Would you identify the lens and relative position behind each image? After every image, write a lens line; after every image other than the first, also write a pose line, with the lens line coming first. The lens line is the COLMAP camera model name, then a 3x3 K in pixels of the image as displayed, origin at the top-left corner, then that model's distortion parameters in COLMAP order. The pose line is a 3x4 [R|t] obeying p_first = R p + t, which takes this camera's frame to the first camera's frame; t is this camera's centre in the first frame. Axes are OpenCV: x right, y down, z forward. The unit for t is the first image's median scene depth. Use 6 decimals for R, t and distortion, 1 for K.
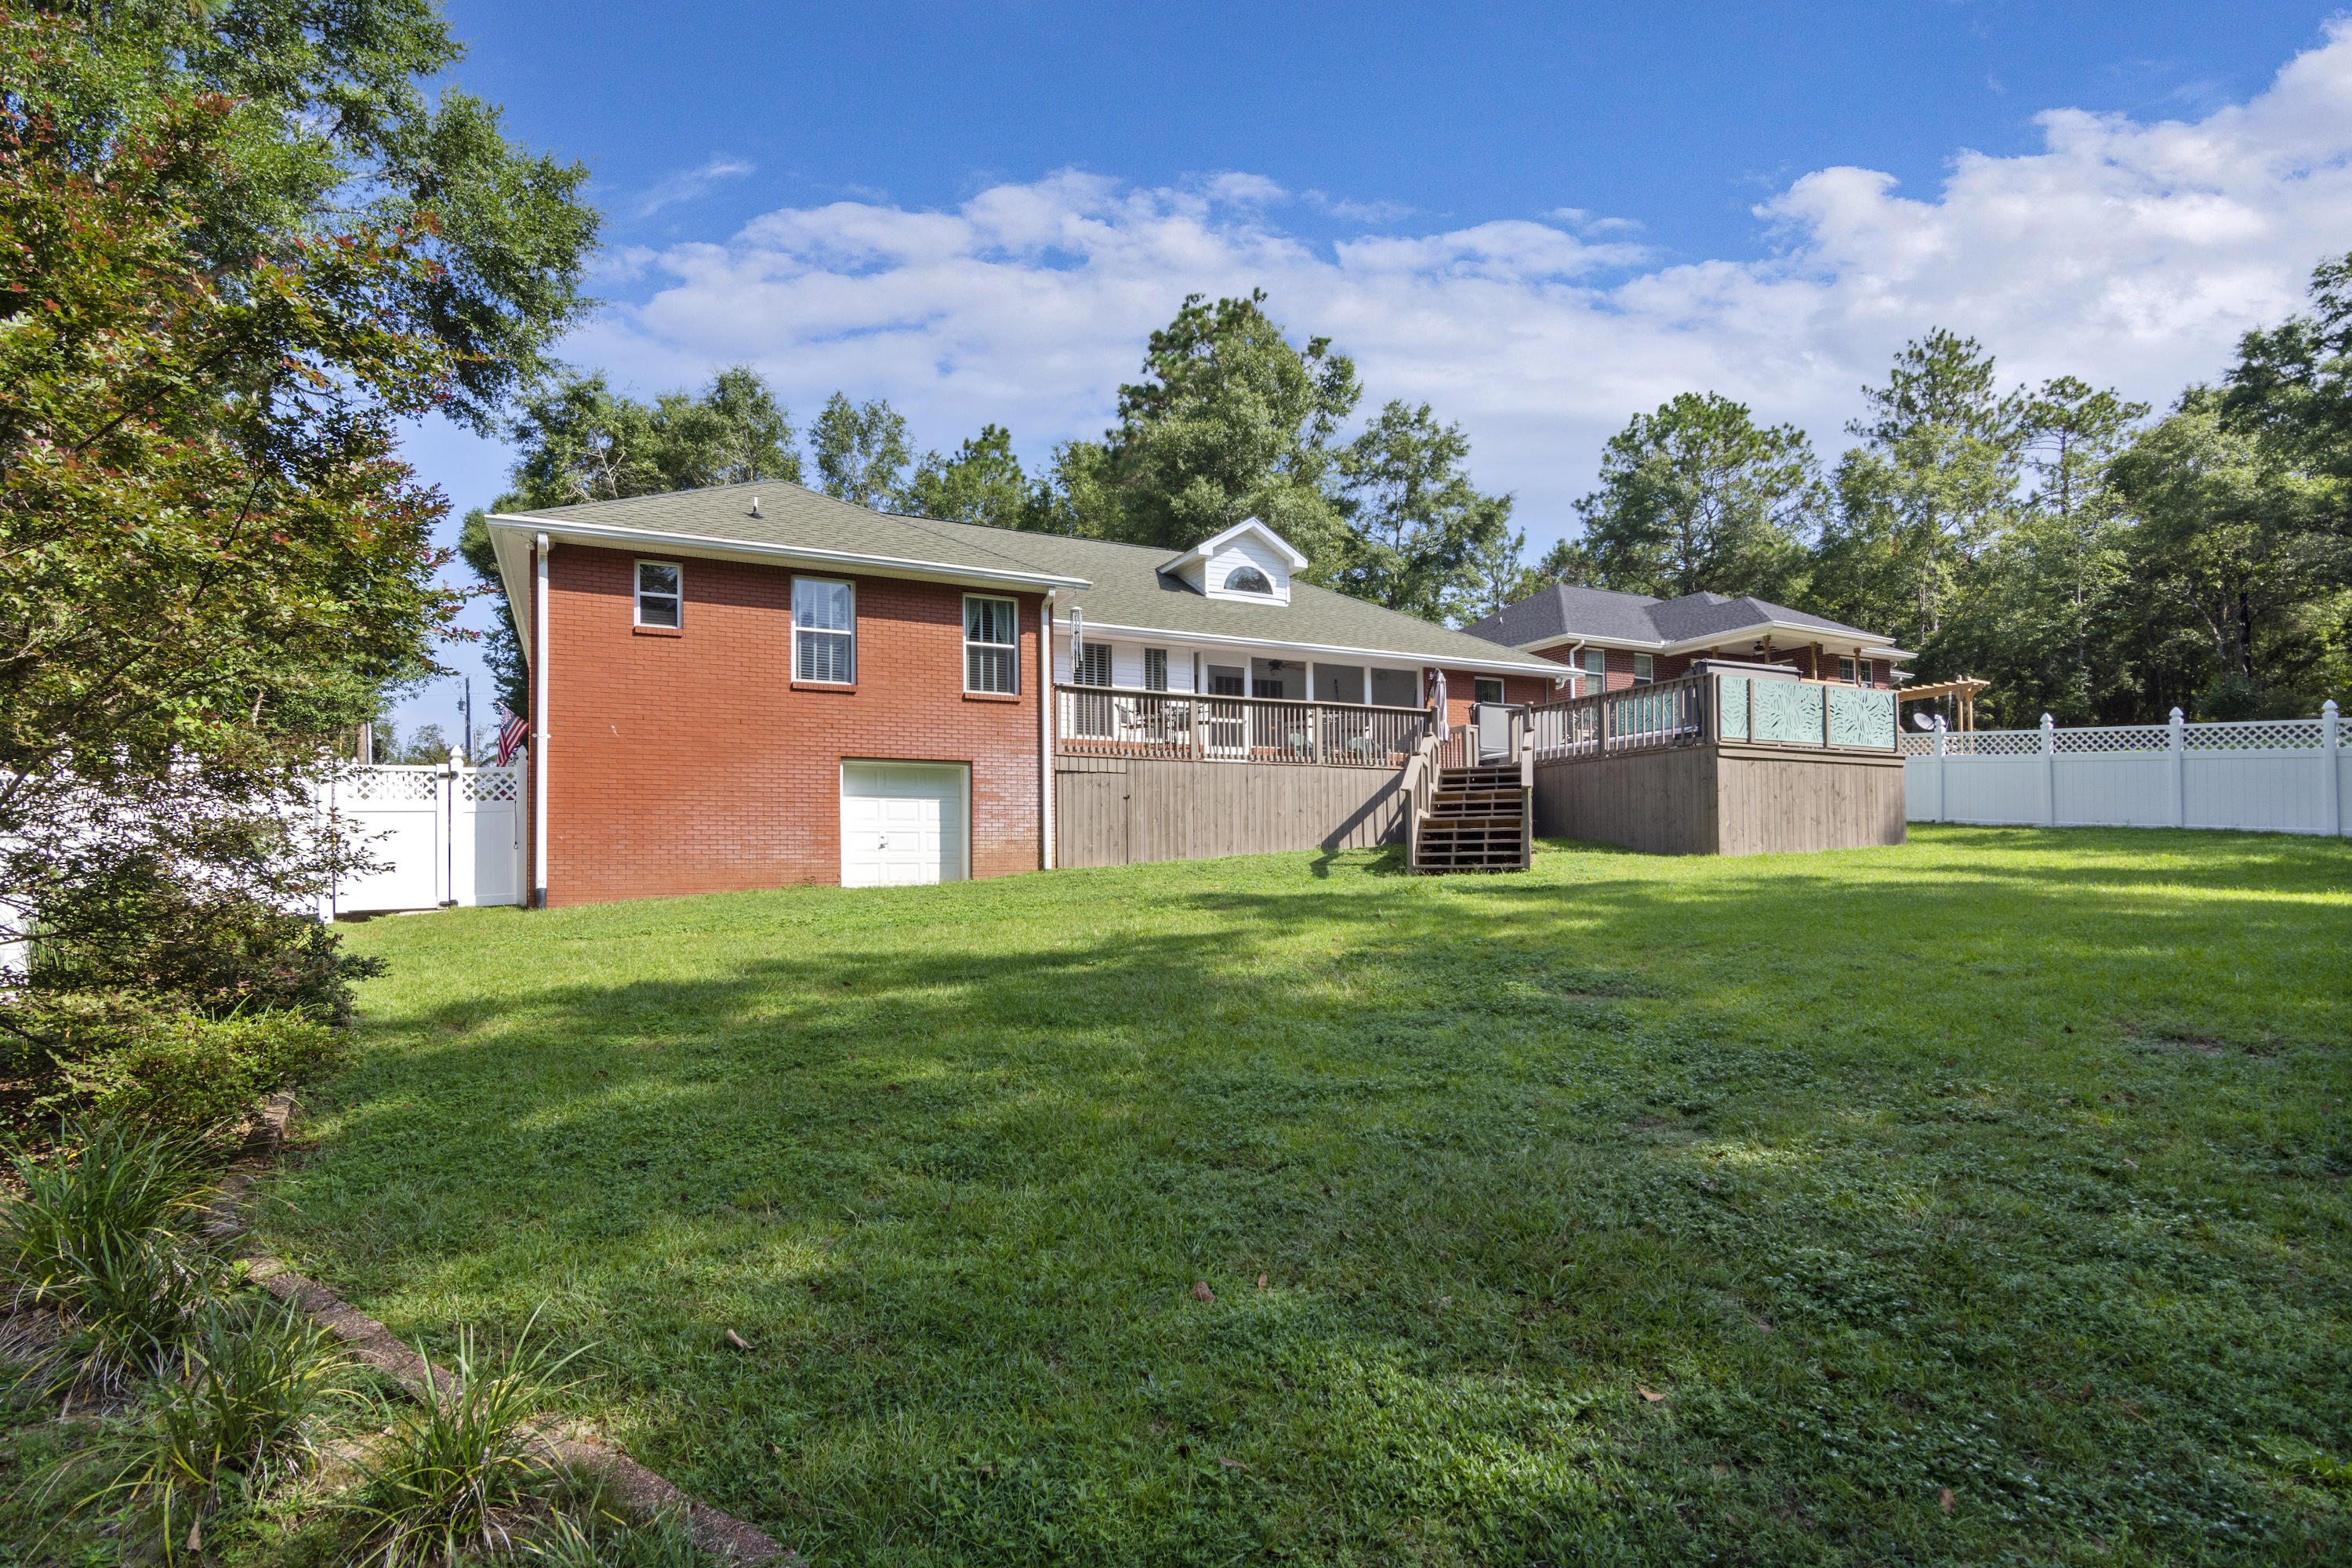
lens RADIAL K [[1085.6, 0, 1171.8], [0, 1085.6, 830.3], [0, 0, 1]] dist [-0.001607, 0.000007]
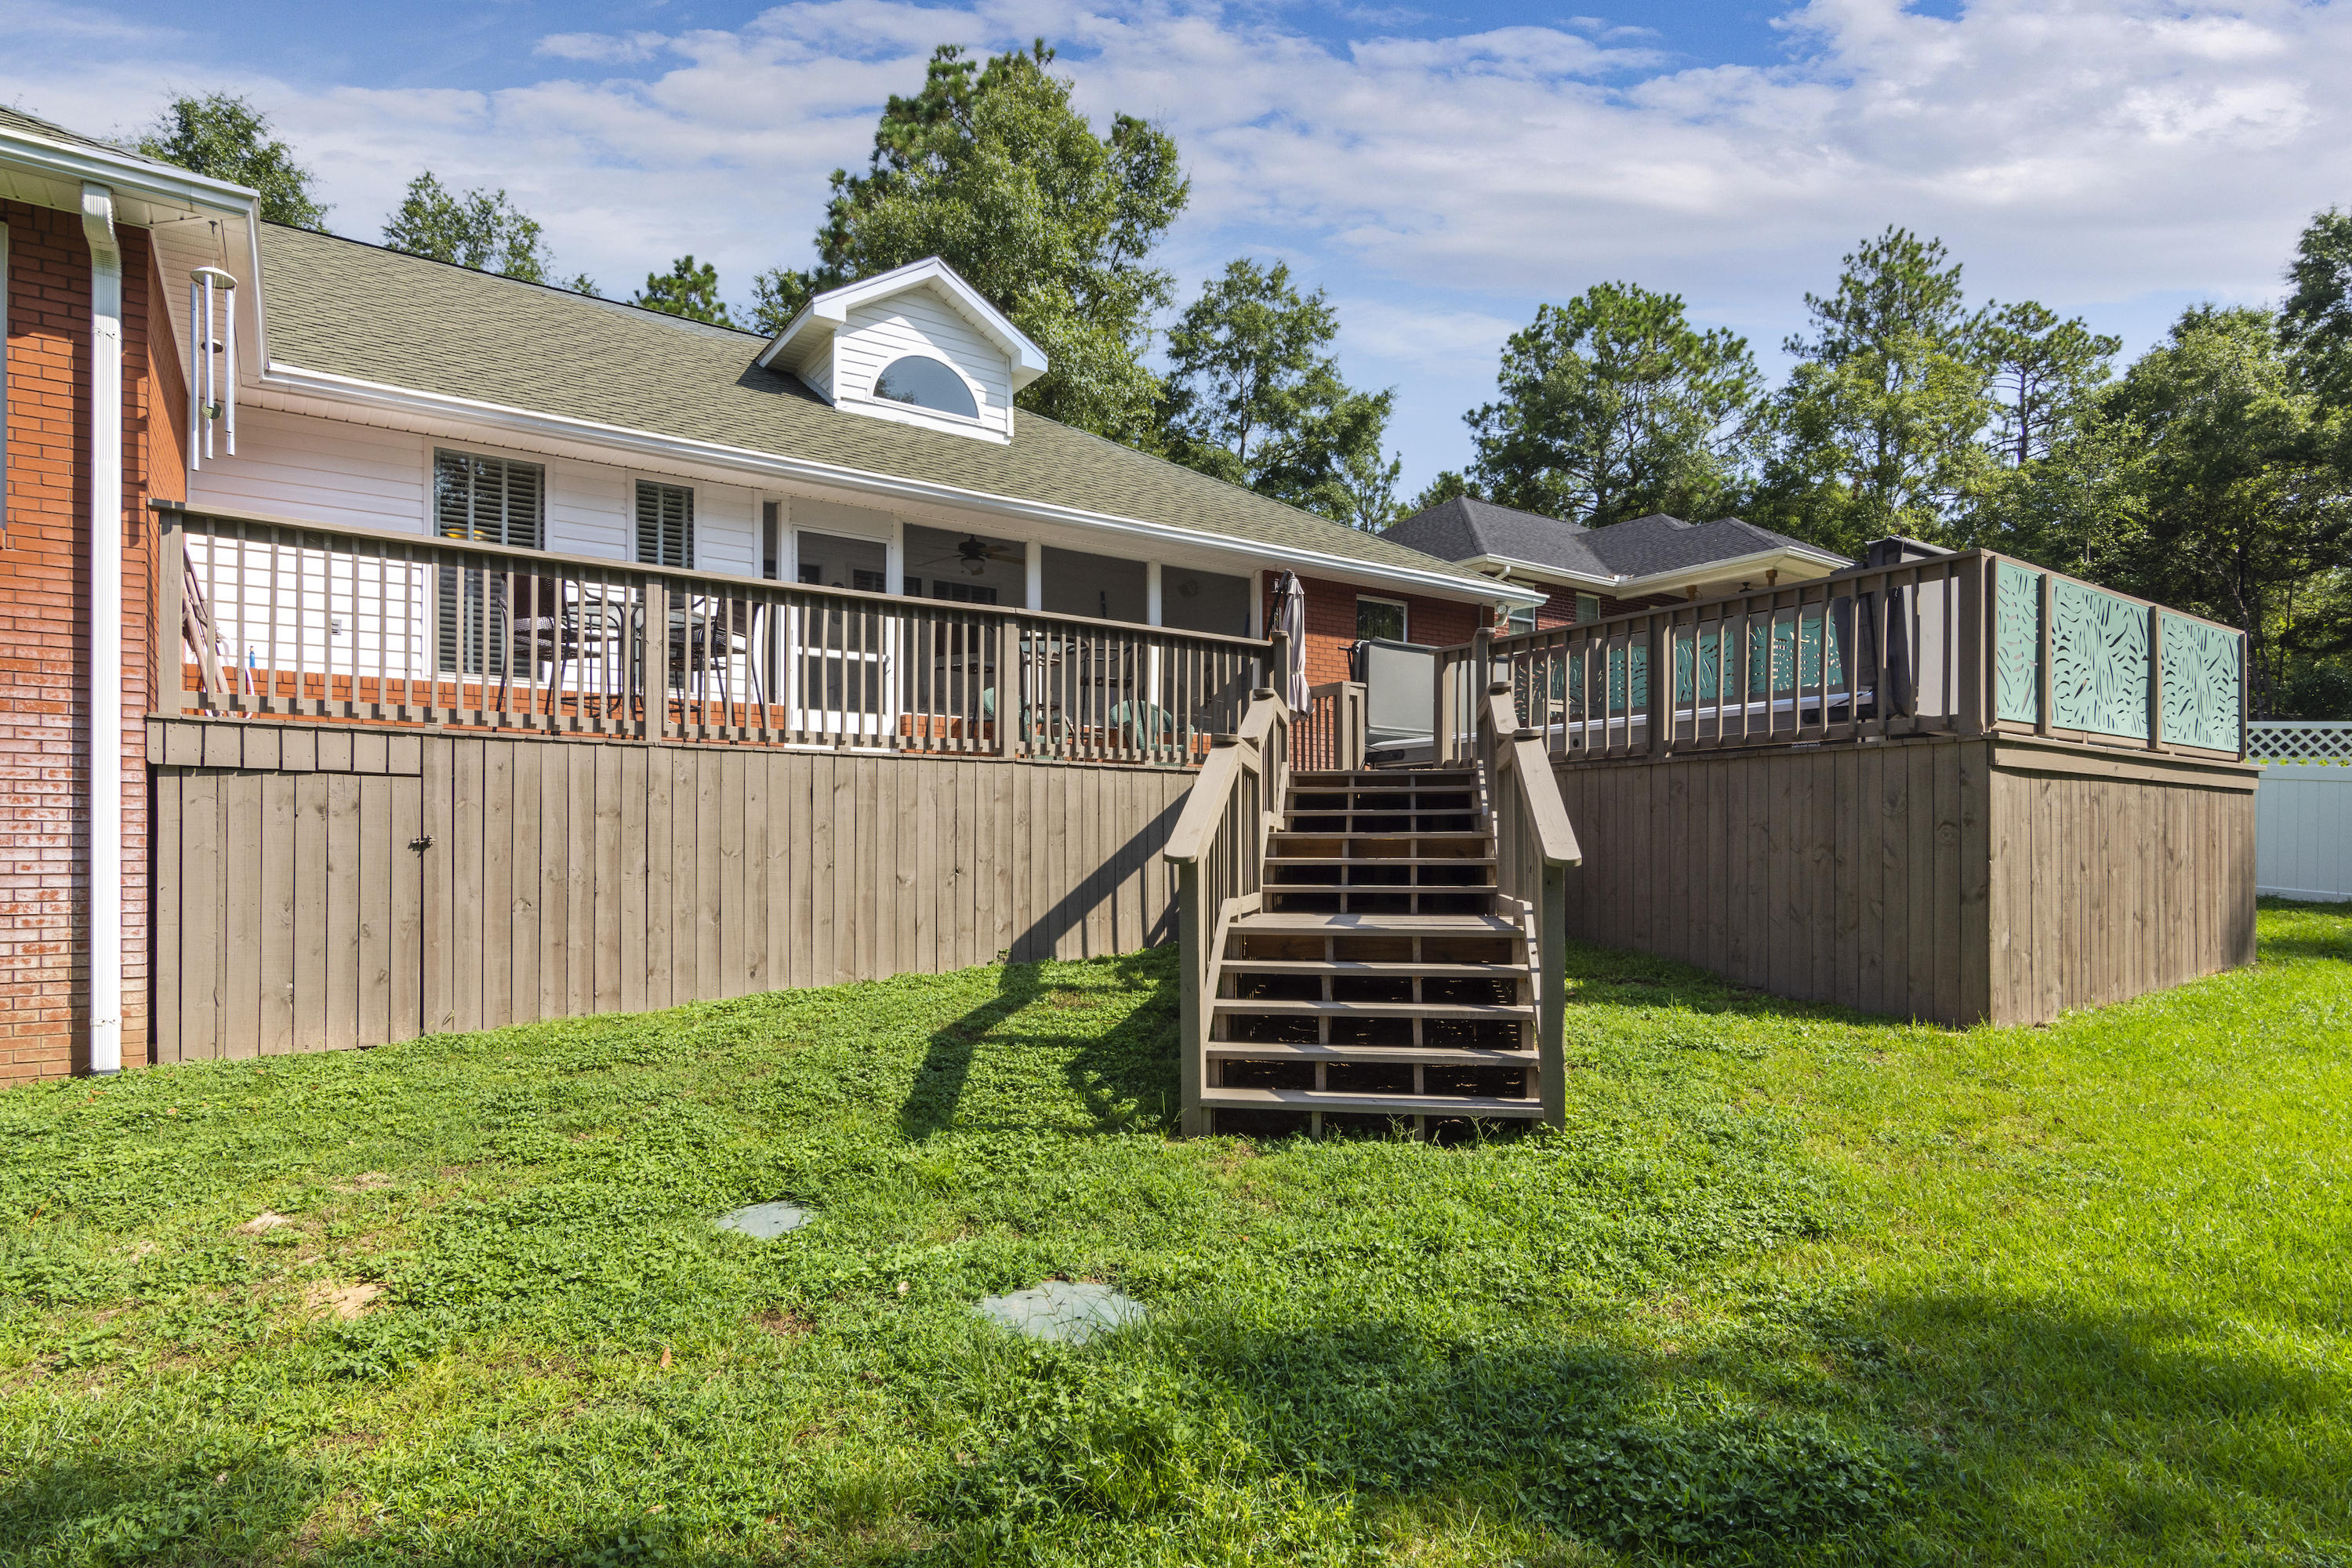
lens RADIAL K [[1251.5, 0, 1178.8], [0, 1251.5, 811.4], [0, 0, 1]] dist [-0.008975, -0.000083]
pose [[0.988420, 0.015727, 0.150924, 0.041716], [-0.015403, 0.999876, -0.003314, -0.012874], [-0.150957, 0.000951, 0.988540, 0.166981]]
